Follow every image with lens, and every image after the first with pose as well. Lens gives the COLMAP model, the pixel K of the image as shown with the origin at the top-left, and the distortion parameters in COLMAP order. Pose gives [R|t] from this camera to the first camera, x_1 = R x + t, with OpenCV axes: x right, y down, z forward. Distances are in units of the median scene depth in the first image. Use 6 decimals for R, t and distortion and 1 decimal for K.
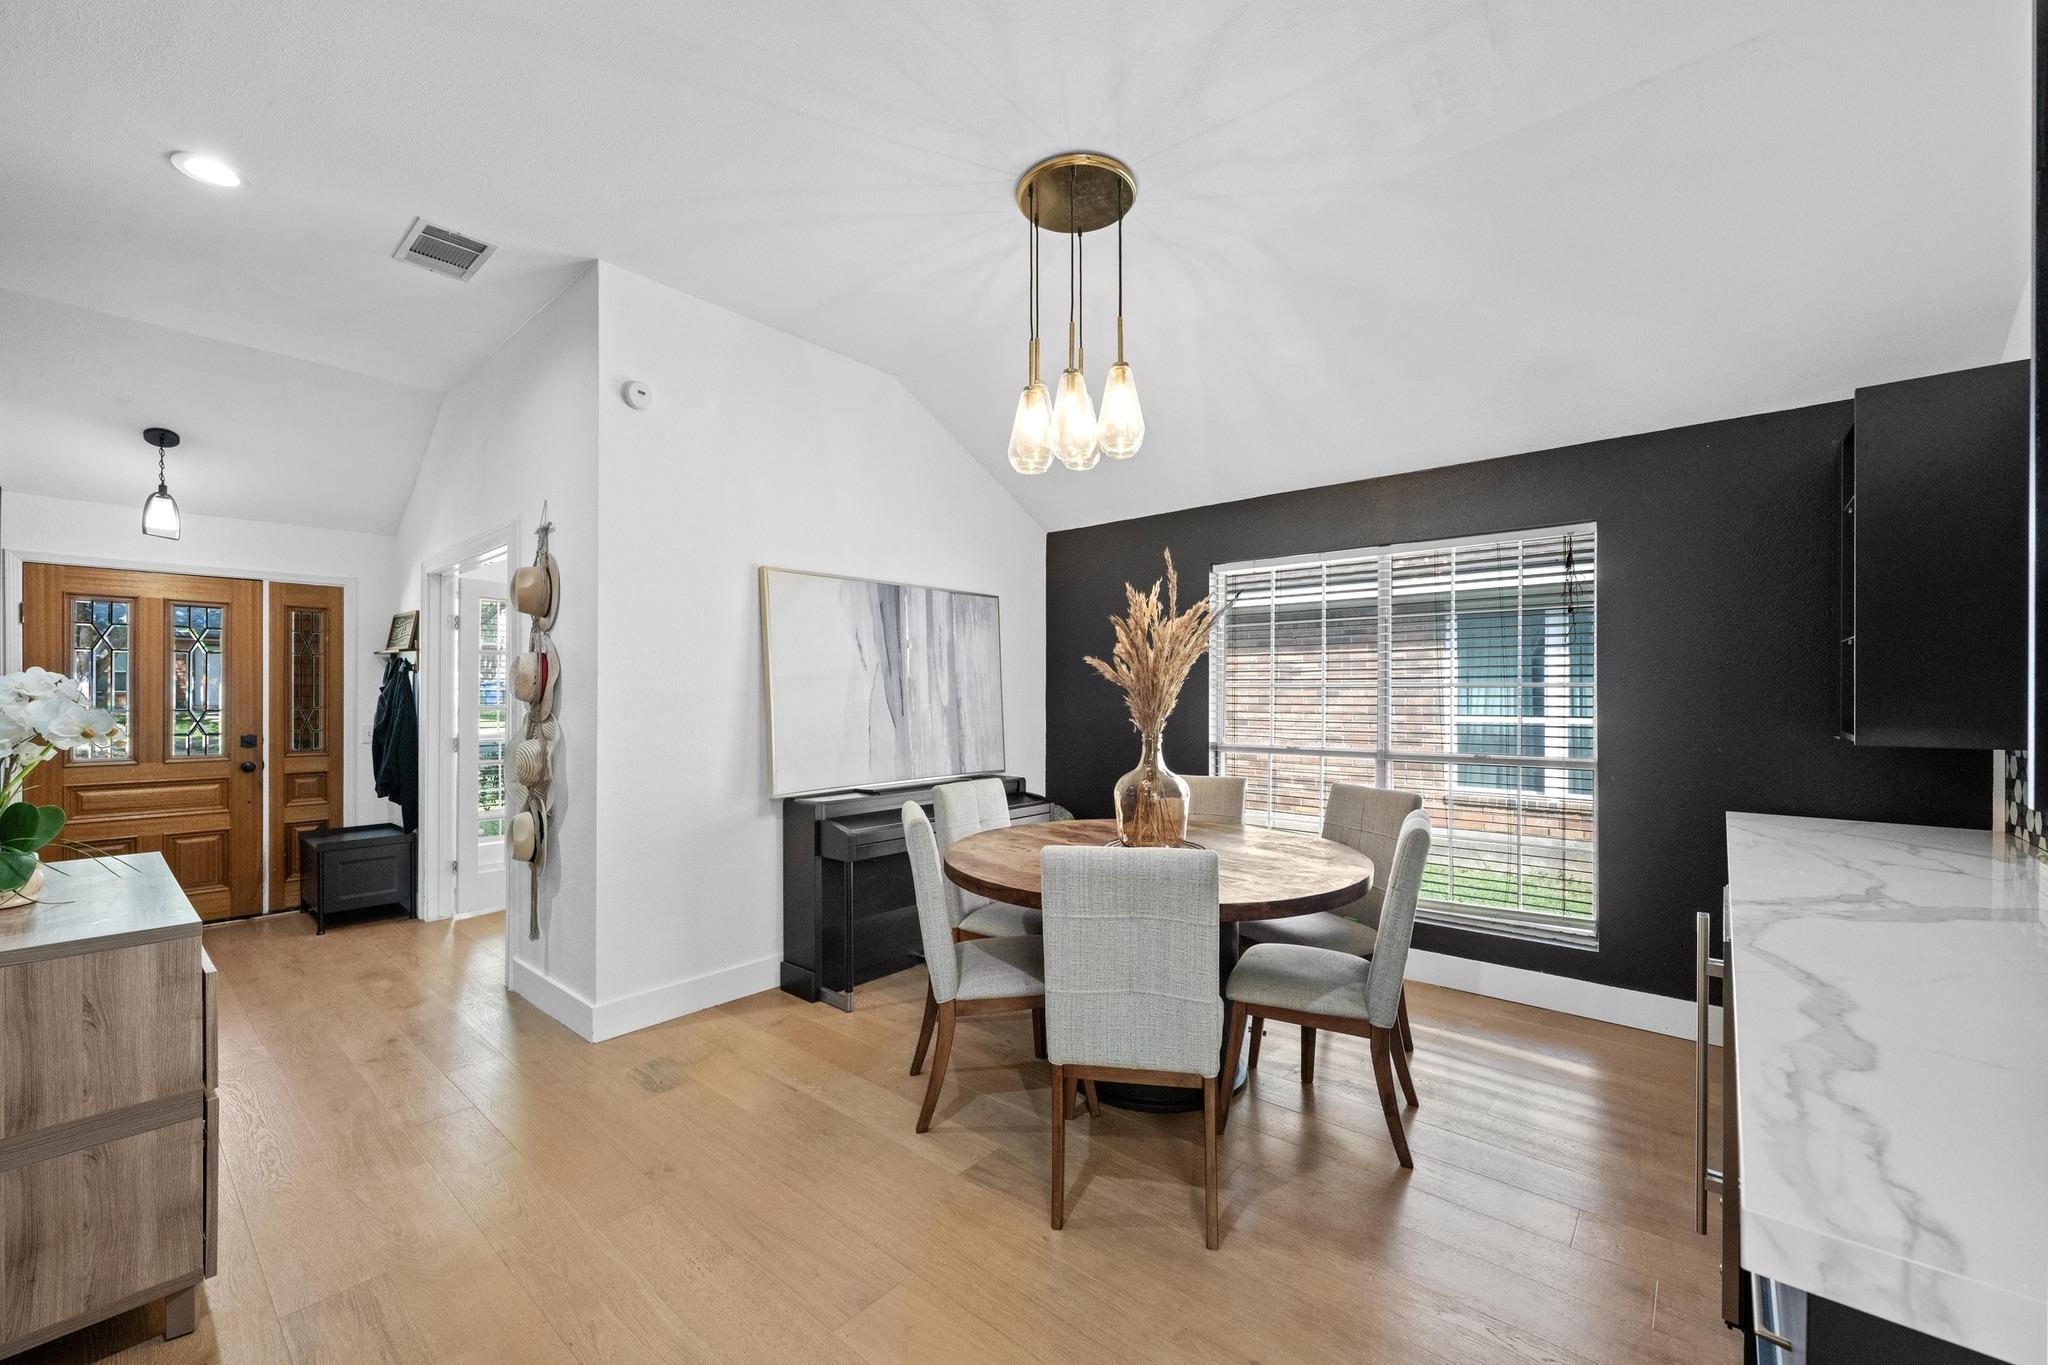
lens RADIAL K [[805.2, 0, 1024.9], [0, 805.2, 679.5], [0, 0, 1]] dist [-0.000864, -0.000106]
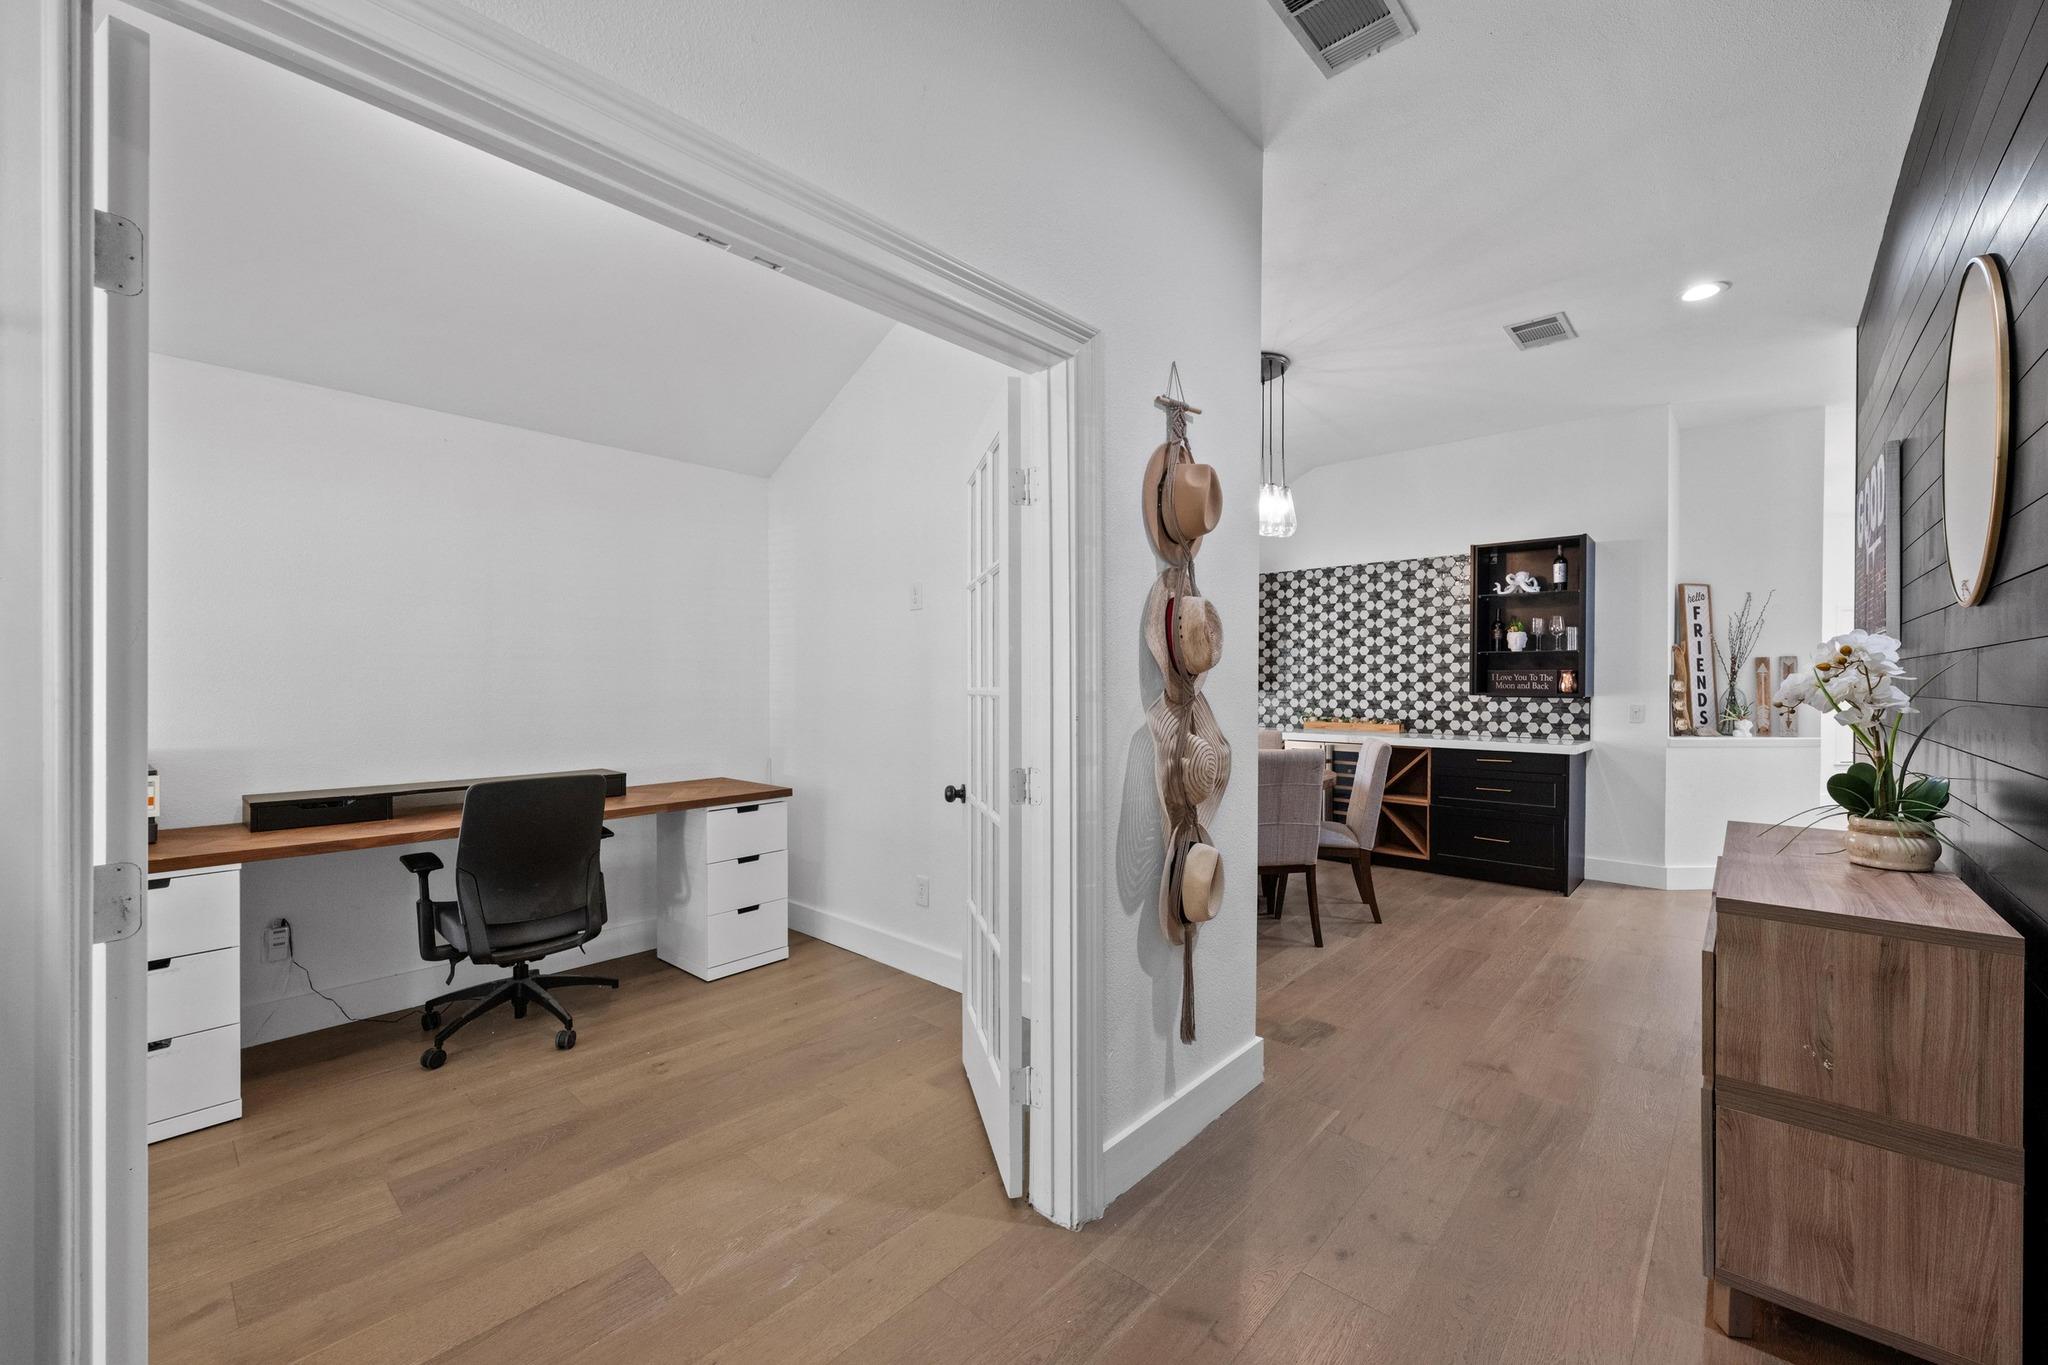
lens RADIAL K [[800.8, 0, 1025.7], [0, 800.8, 686.8], [0, 0, 1]] dist [-0.000280, 0.000002]
pose [[0.039361, -0.007710, 0.999195, -1.228648], [-0.017831, 0.999806, 0.008417, 0.031923], [-0.999066, -0.018148, 0.039216, 1.085828]]
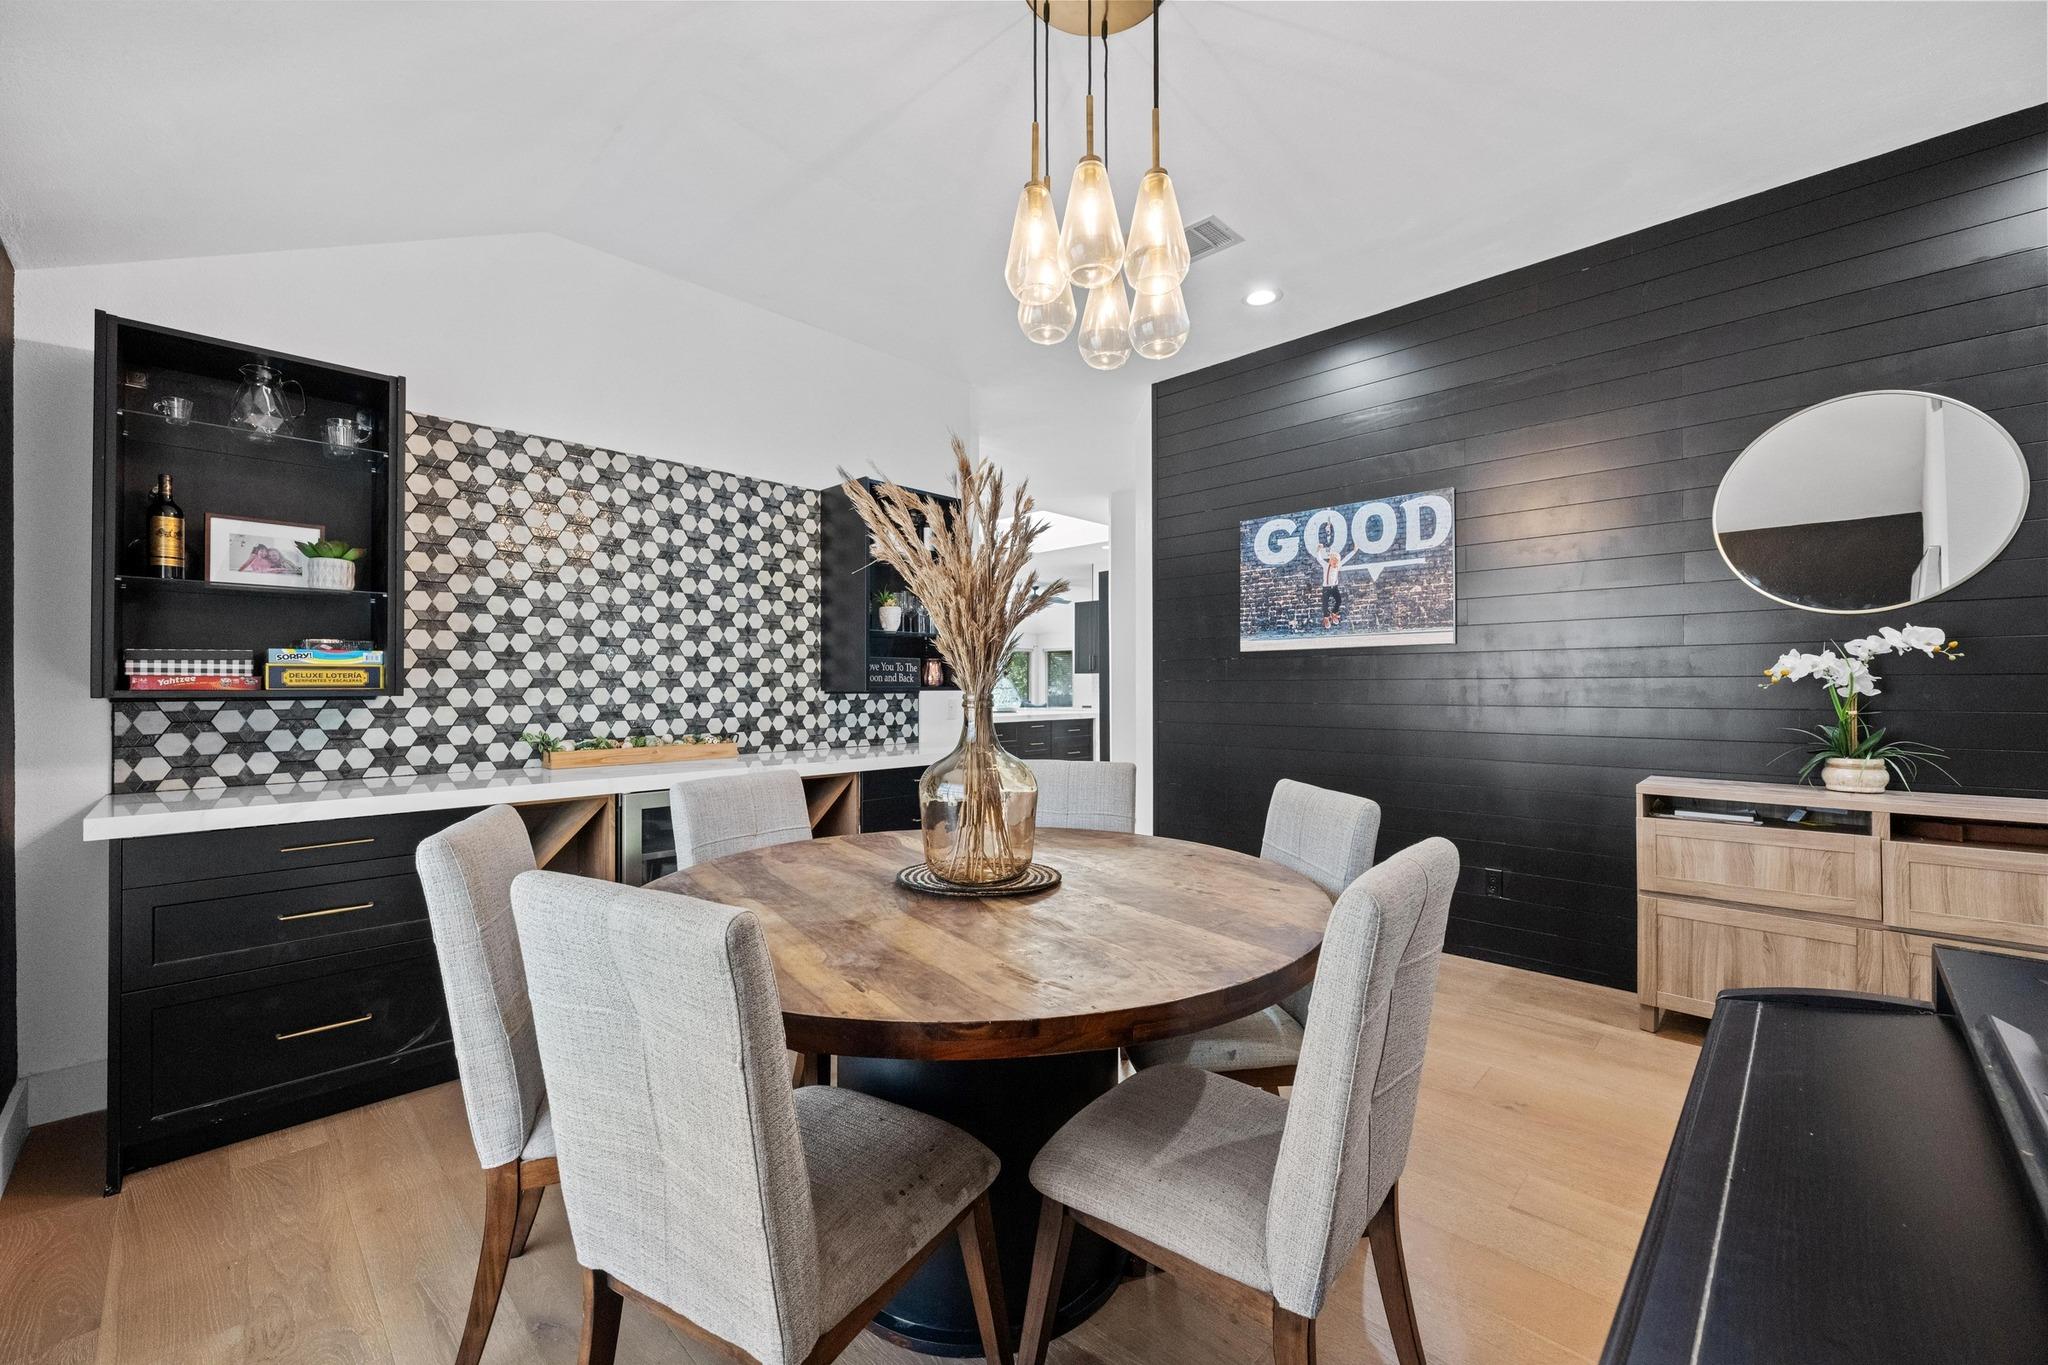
lens RADIAL K [[805.2, 0, 1024.9], [0, 805.2, 679.5], [0, 0, 1]] dist [-0.000864, -0.000106]
pose [[-0.997267, 0.001407, 0.073863, 0.060855], [-0.000386, 0.999705, -0.024265, 0.056897], [-0.073876, -0.024227, -0.996973, 1.357607]]
